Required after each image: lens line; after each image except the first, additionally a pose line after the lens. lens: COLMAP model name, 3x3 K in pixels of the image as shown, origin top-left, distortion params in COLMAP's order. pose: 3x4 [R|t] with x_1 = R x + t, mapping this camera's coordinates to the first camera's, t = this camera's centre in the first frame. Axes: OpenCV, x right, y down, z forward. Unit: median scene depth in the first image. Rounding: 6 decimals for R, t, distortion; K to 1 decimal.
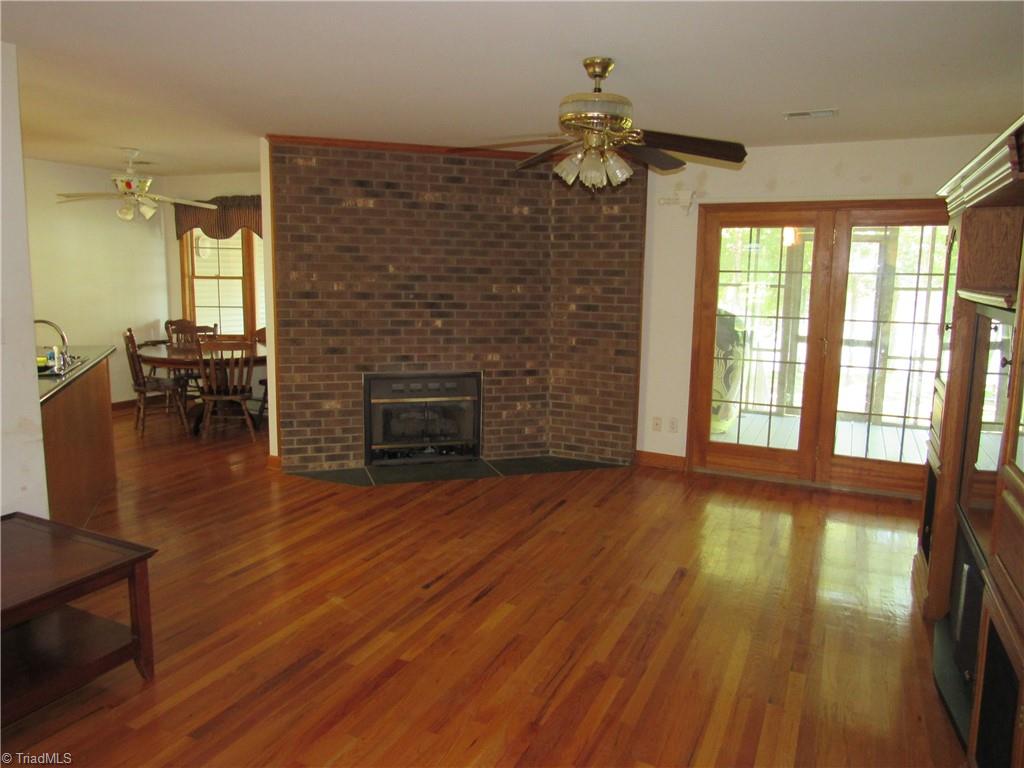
lens RADIAL K [[717.4, 0, 512.0], [0, 717.4, 384.0], [0, 0, 1]] dist [-0.009598, -0.001016]
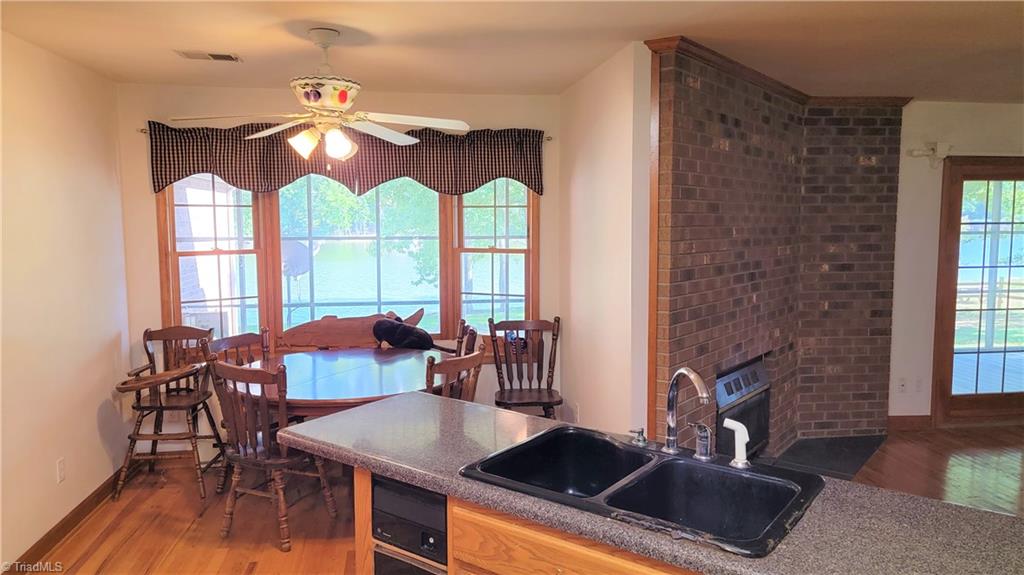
lens RADIAL K [[701.6, 0, 512.0], [0, 701.6, 287.5], [0, 0, 1]] dist [0.030215, -0.000278]
pose [[0.841692, -0.073503, 0.534932, -0.728817], [0.101885, 0.994515, -0.023659, -0.103653], [-0.530259, 0.074415, 0.844564, 0.477180]]
